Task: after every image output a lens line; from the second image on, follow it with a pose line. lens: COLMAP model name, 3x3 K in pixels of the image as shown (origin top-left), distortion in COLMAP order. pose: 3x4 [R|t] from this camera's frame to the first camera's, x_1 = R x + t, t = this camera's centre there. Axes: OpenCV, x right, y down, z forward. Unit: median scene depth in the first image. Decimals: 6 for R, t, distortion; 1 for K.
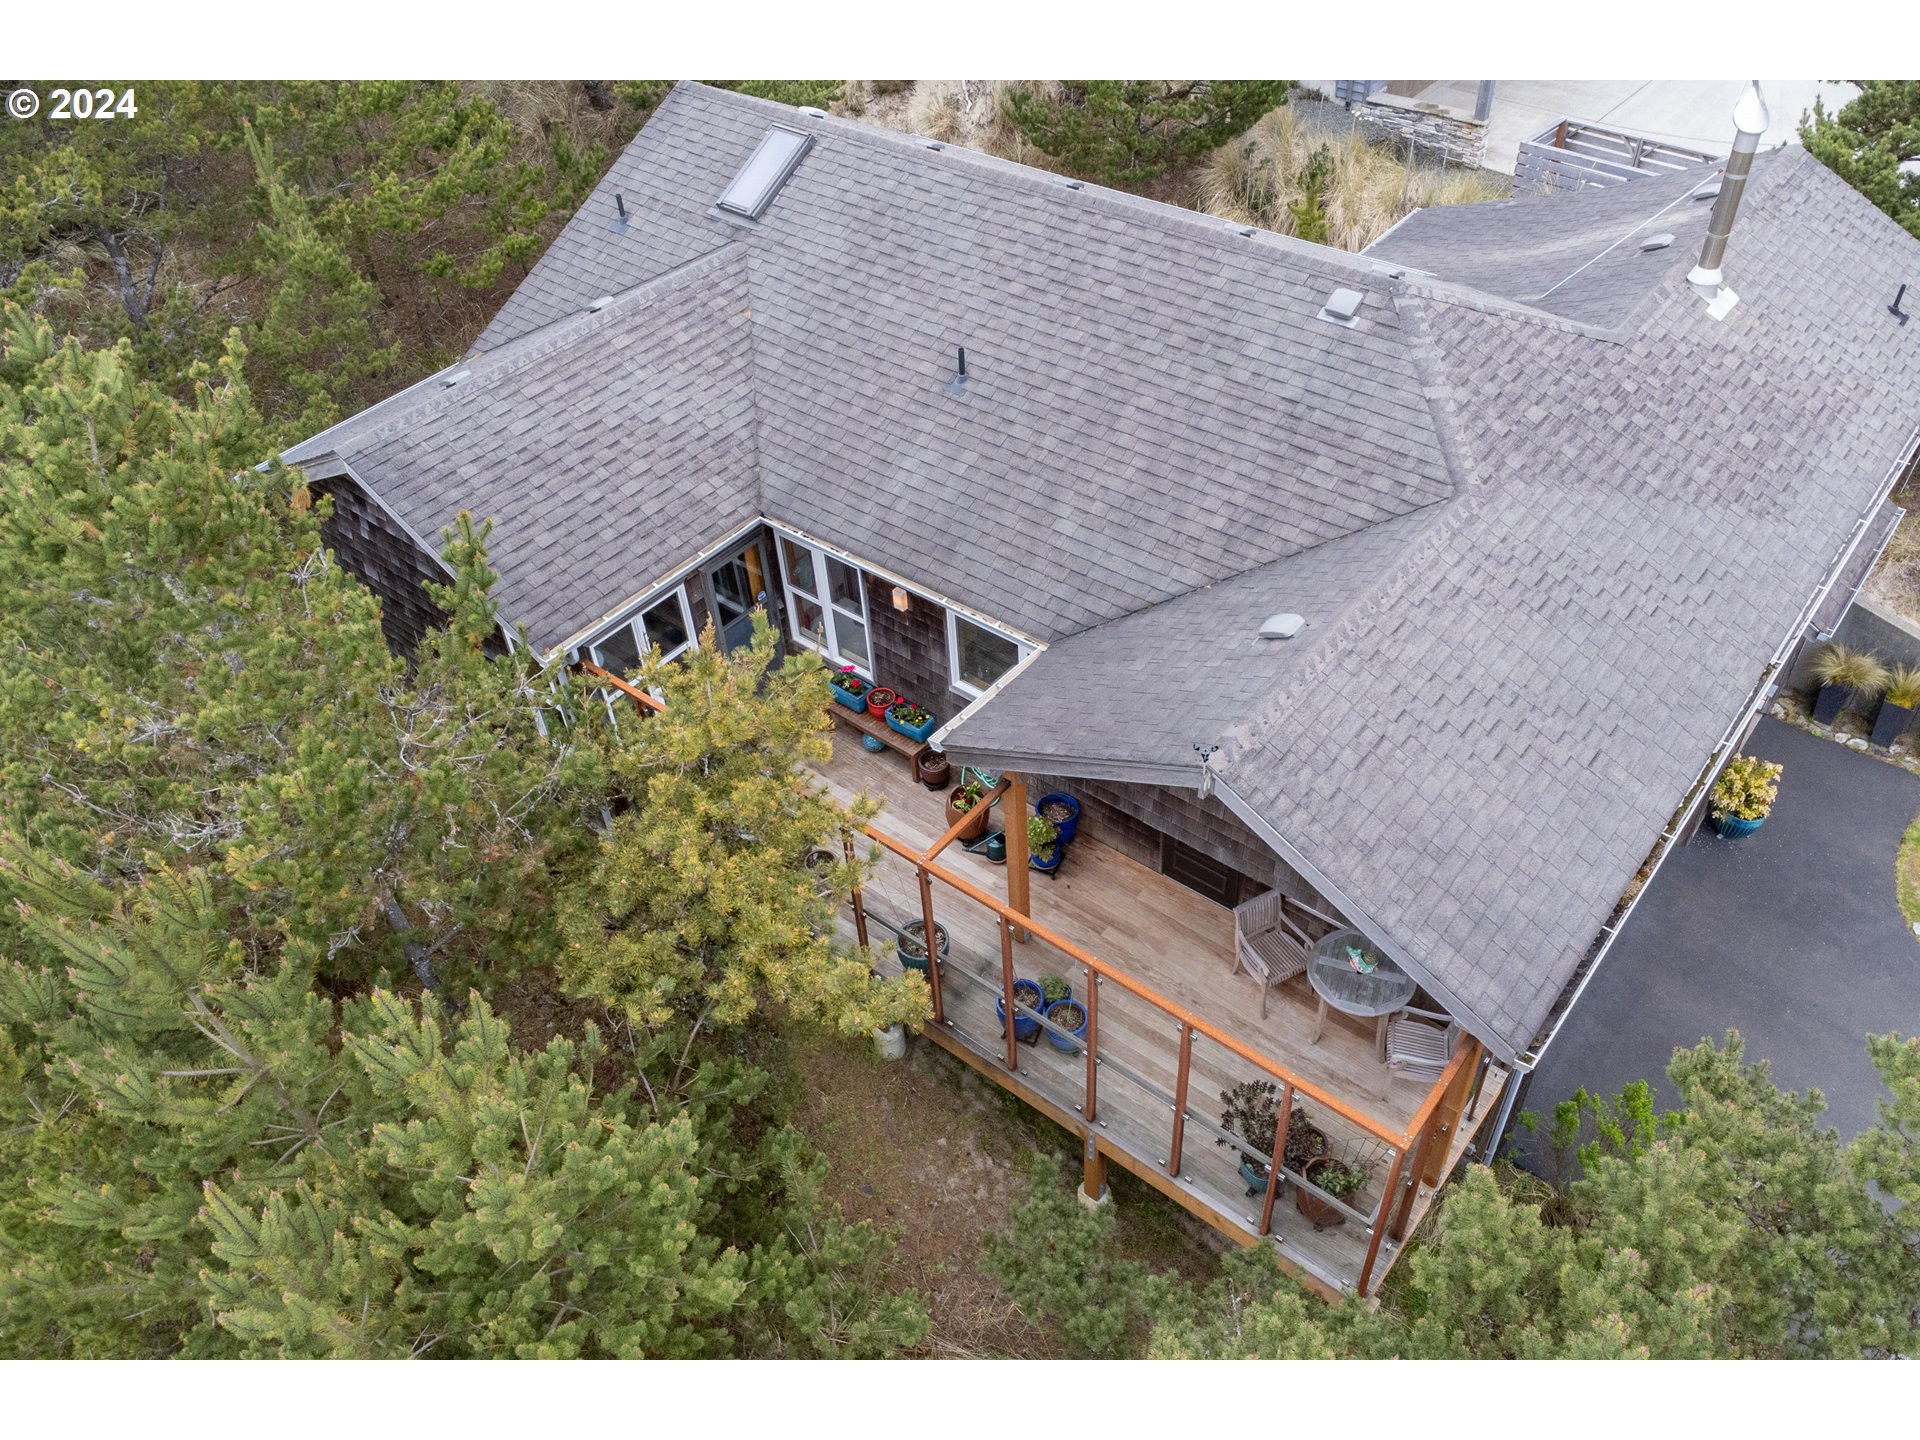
lens RADIAL K [[1440.0, 0, 979.7], [0, 1440.0, 723.2], [0, 0, 1]] dist [-0.006993, 0.005041]
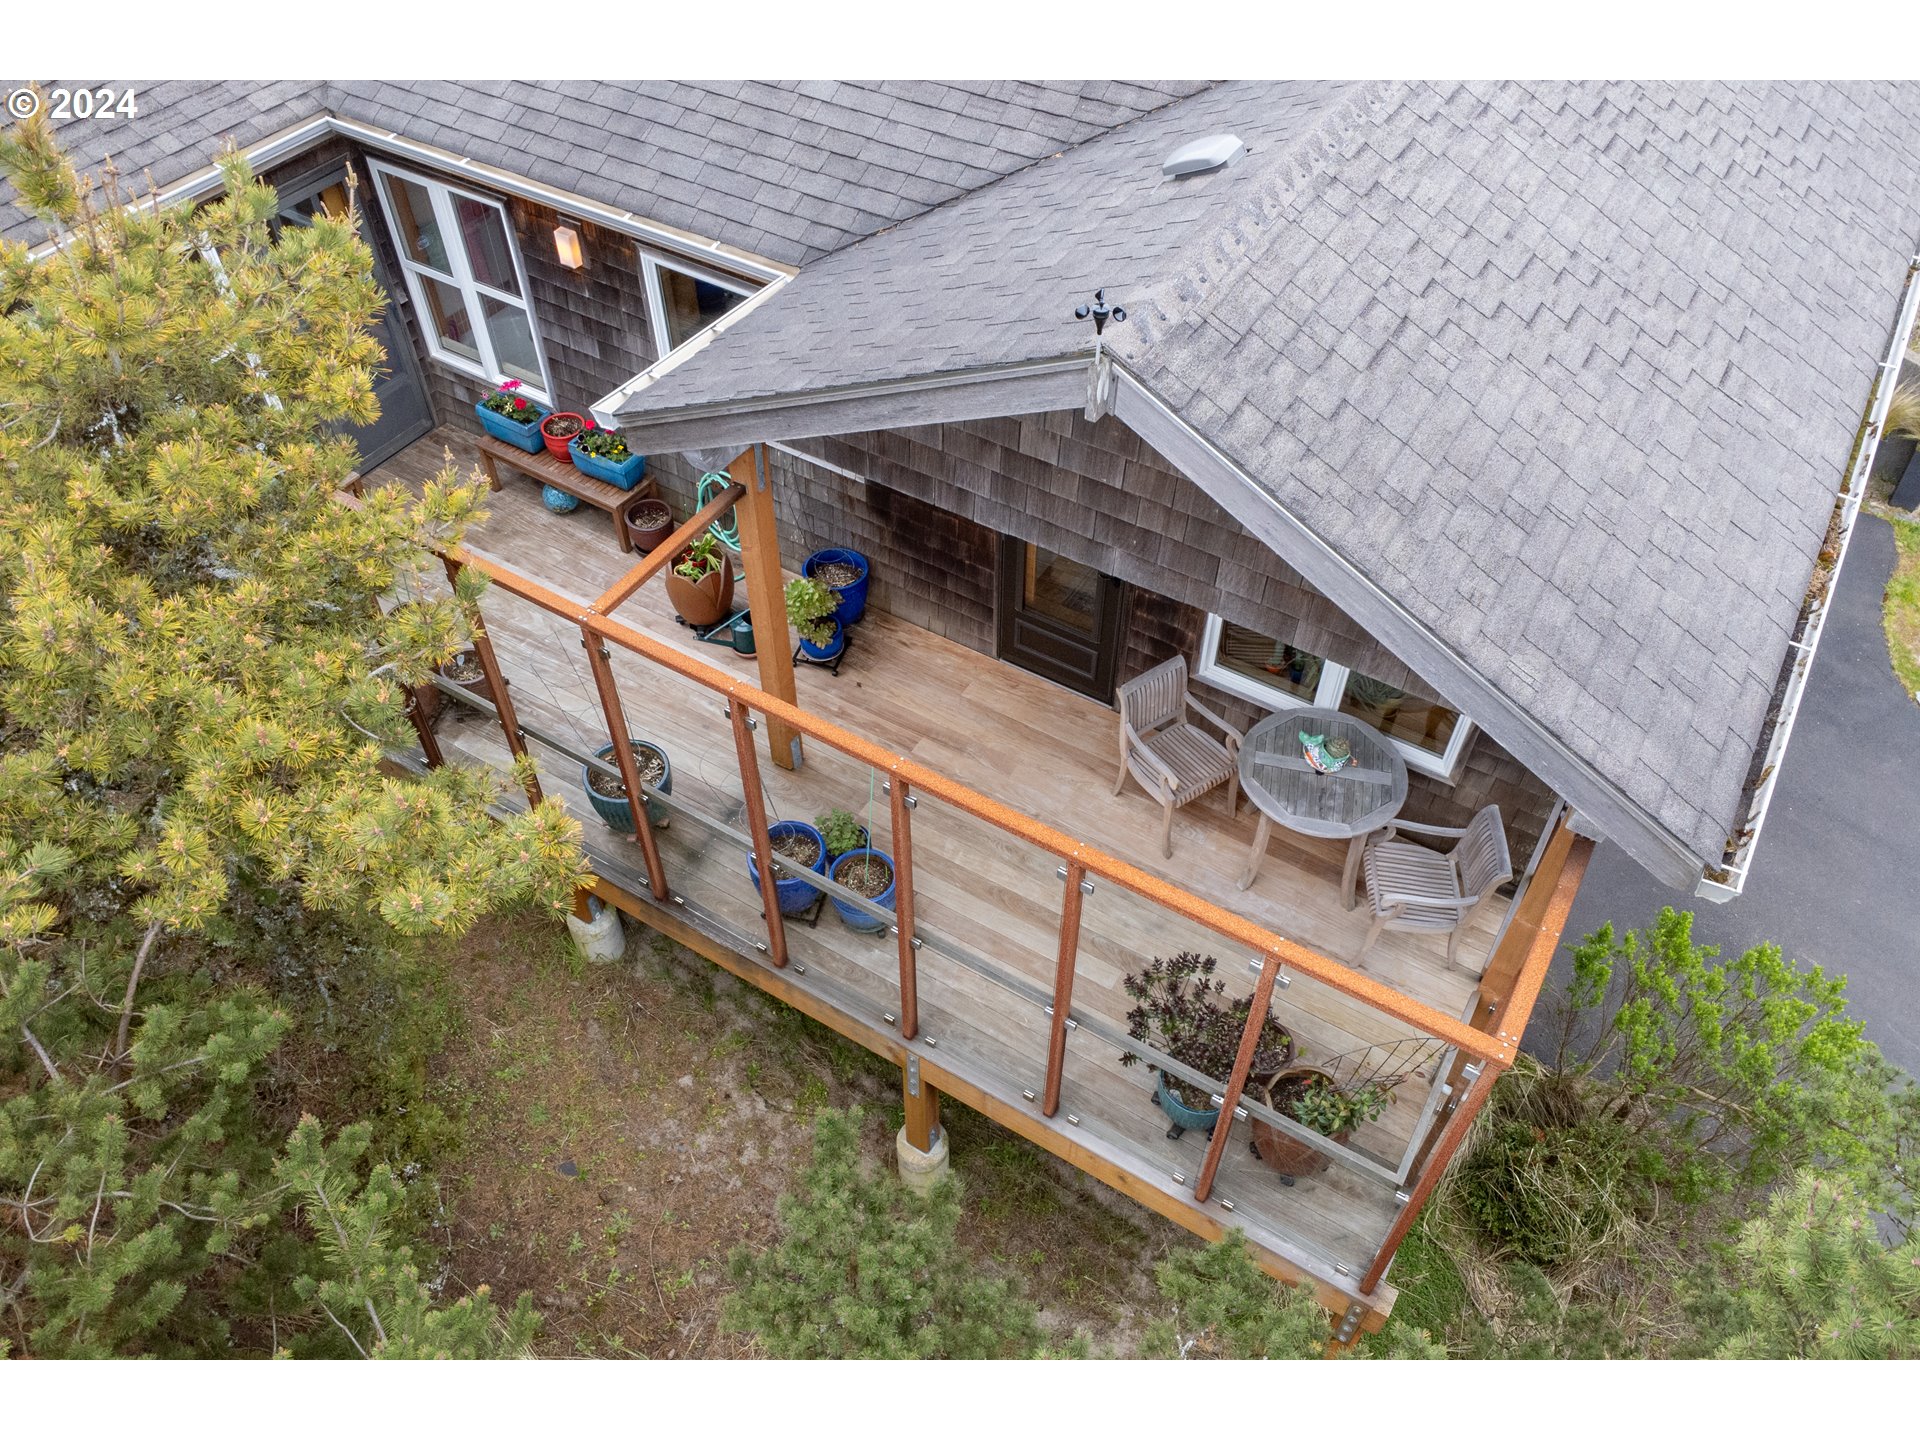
lens RADIAL K [[1440.0, 0, 979.7], [0, 1440.0, 723.2], [0, 0, 1]] dist [-0.006993, 0.005041]
pose [[0.989529, -0.058853, 0.131793, 0.033122], [0.047926, 0.995261, 0.084605, 0.091169], [-0.136148, -0.077402, 0.987660, 0.396474]]
